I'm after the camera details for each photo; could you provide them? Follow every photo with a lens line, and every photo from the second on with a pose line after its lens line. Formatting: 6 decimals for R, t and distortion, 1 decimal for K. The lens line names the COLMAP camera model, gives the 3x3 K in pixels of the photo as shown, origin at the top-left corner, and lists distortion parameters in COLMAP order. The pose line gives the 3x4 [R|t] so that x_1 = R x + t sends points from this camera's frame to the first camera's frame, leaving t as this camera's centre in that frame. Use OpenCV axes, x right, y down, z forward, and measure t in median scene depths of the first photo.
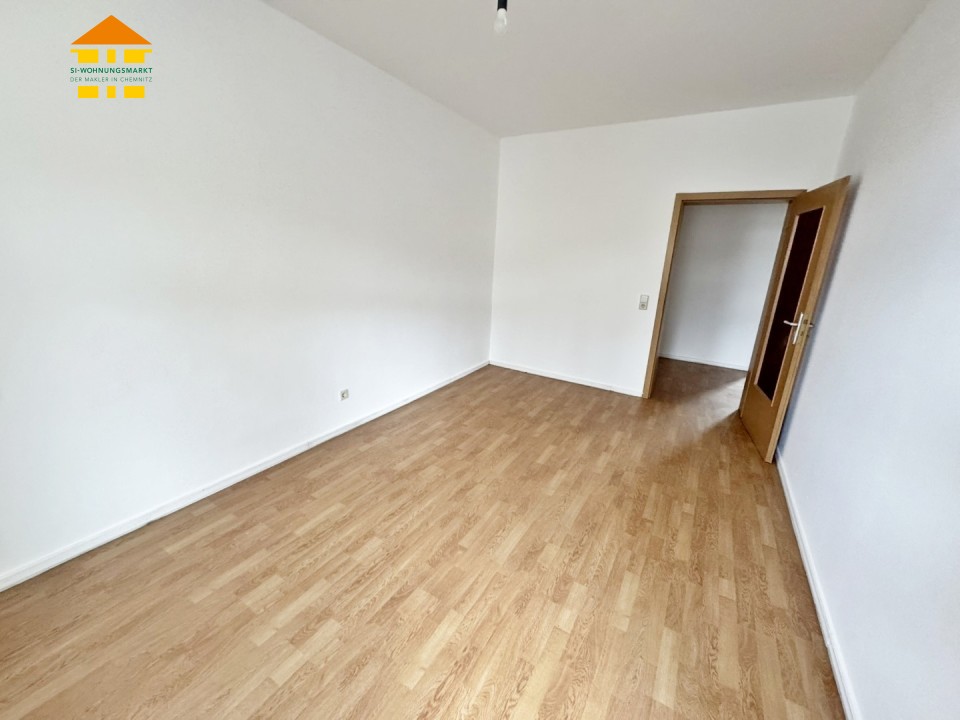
lens RADIAL K [[387.2, 0, 481.5], [0, 387.2, 358.3], [0, 0, 1]] dist [-0.000326, 0.000009]
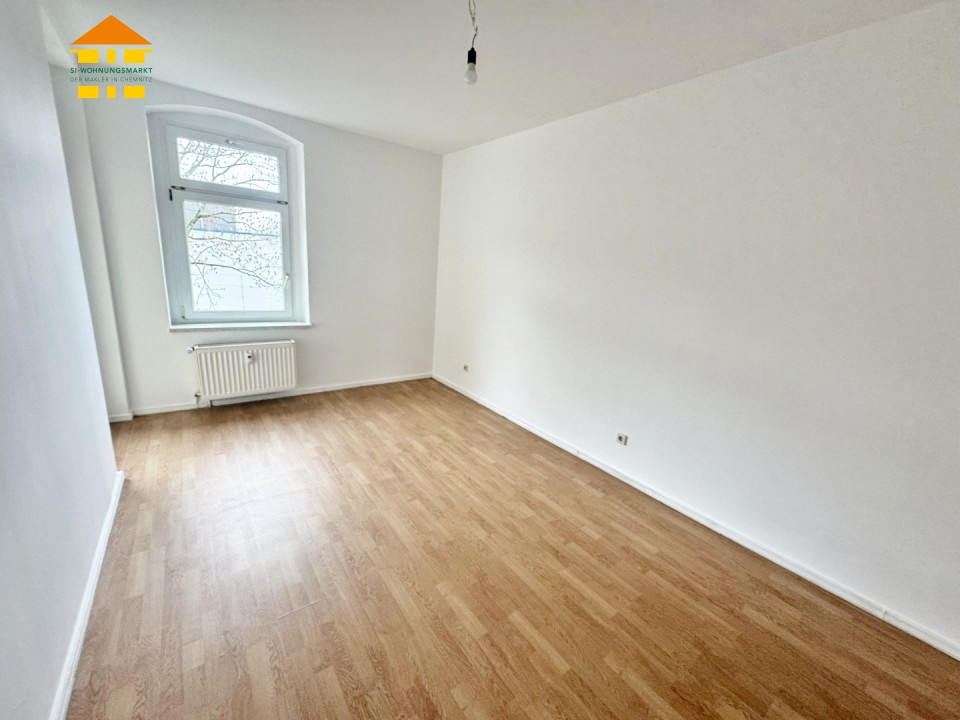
lens RADIAL K [[387.2, 0, 482.6], [0, 387.2, 359.9], [0, 0, 1]] dist [-0.000326, 0.000009]
pose [[-0.373062, 0.155794, -0.914633, 0.808409], [-0.336088, 0.896159, 0.289732, -0.317034], [0.864794, 0.415485, -0.281962, 1.144943]]
